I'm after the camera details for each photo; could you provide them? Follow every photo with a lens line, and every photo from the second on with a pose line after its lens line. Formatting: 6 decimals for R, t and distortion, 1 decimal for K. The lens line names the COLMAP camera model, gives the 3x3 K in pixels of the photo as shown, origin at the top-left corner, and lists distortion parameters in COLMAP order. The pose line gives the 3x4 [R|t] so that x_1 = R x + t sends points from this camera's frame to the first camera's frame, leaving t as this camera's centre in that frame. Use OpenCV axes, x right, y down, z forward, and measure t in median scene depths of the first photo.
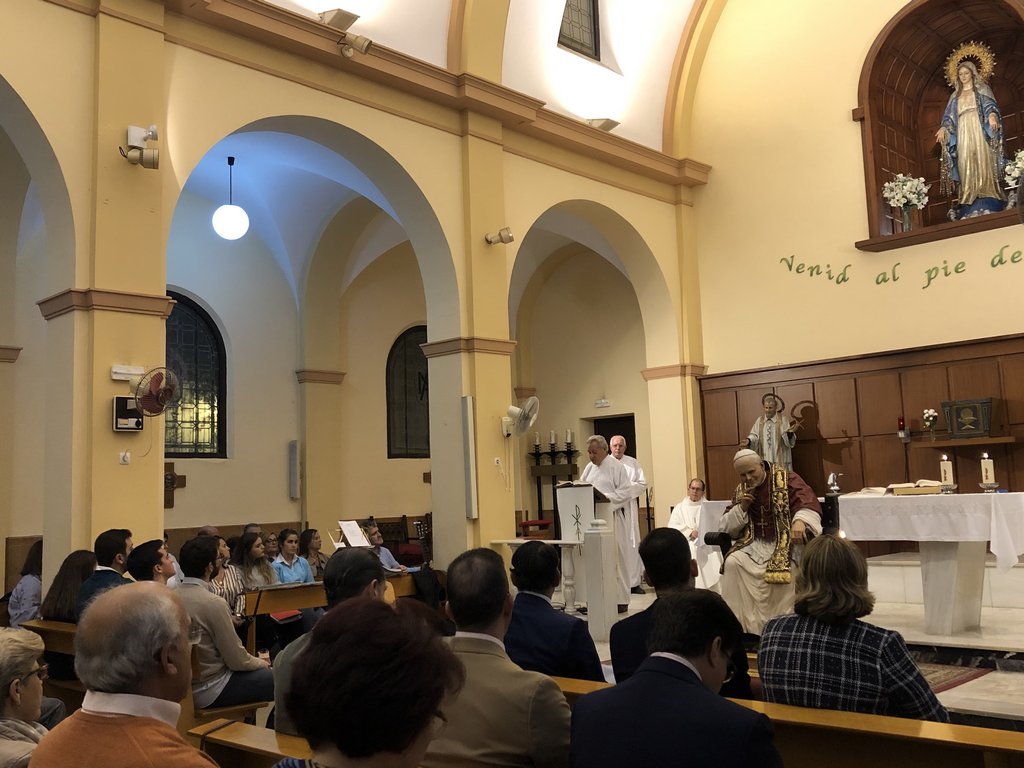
lens RADIAL K [[1012.4, 0, 517.3], [0, 1012.4, 376.5], [0, 0, 1]] dist [0.006356, 0.014278]
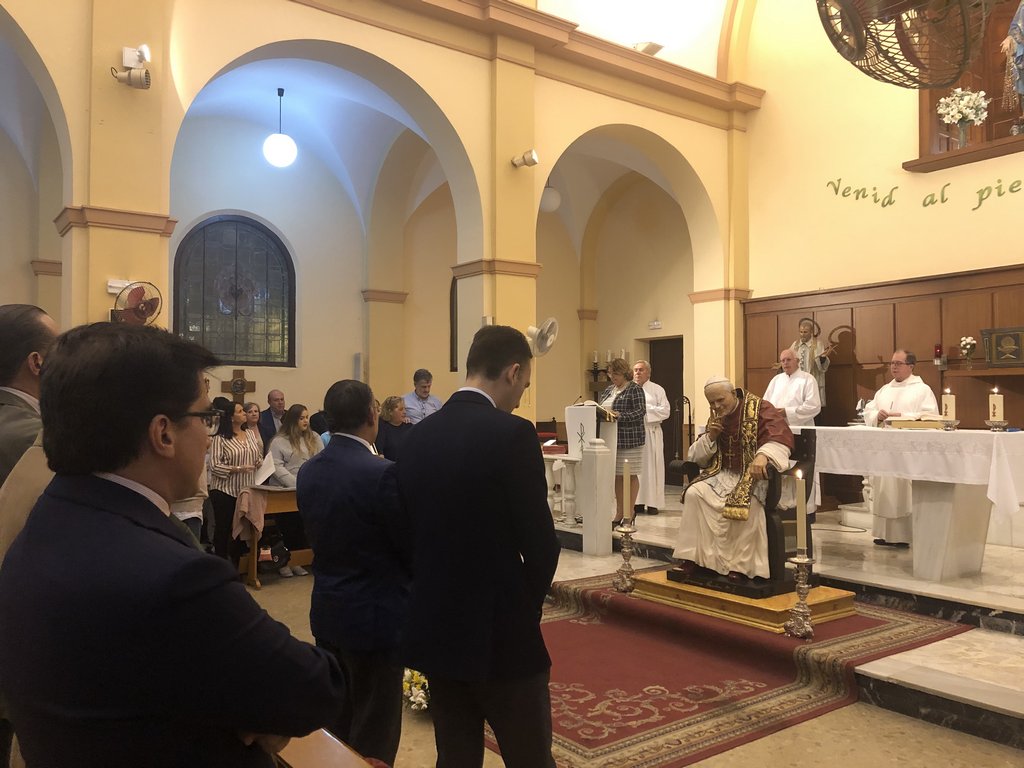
lens RADIAL K [[835.0, 0, 512.0], [0, 835.0, 384.0], [0, 0, 1]] dist [0.013707, 0.002086]
pose [[0.984396, 0.030939, -0.173225, 0.112756], [-0.013522, 0.994811, 0.100836, 0.002188], [0.175446, -0.096920, 0.979707, 0.131481]]
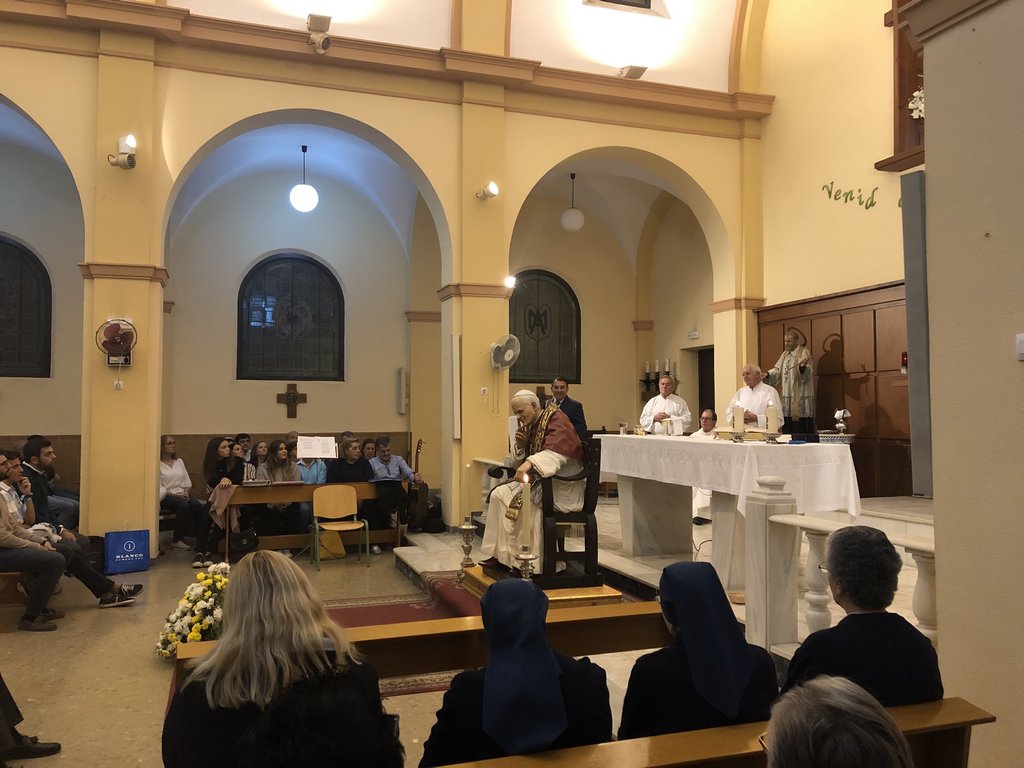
lens RADIAL K [[835.0, 0, 512.0], [0, 835.0, 384.0], [0, 0, 1]] dist [0.013707, 0.002086]
pose [[0.888341, 0.021670, -0.458672, 0.399910], [0.022641, 0.995604, 0.090887, -0.008271], [0.458625, -0.091124, 0.883945, 0.153175]]
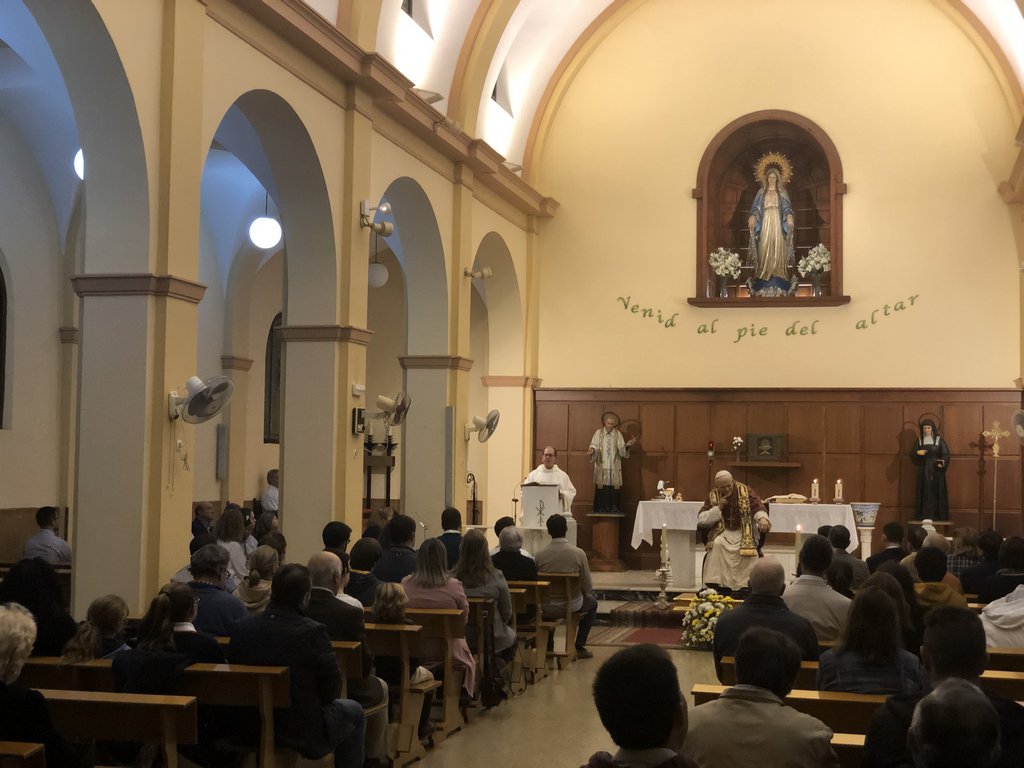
lens RADIAL K [[1540.7, 0, 517.3], [0, 1540.7, 390.5], [0, 0, 1]] dist [-0.109599, 1.461568]
pose [[0.865119, 0.076909, 0.495636, -0.793387], [-0.108130, 0.993536, 0.034569, -0.062632], [-0.489773, -0.083499, 0.867842, -0.563718]]
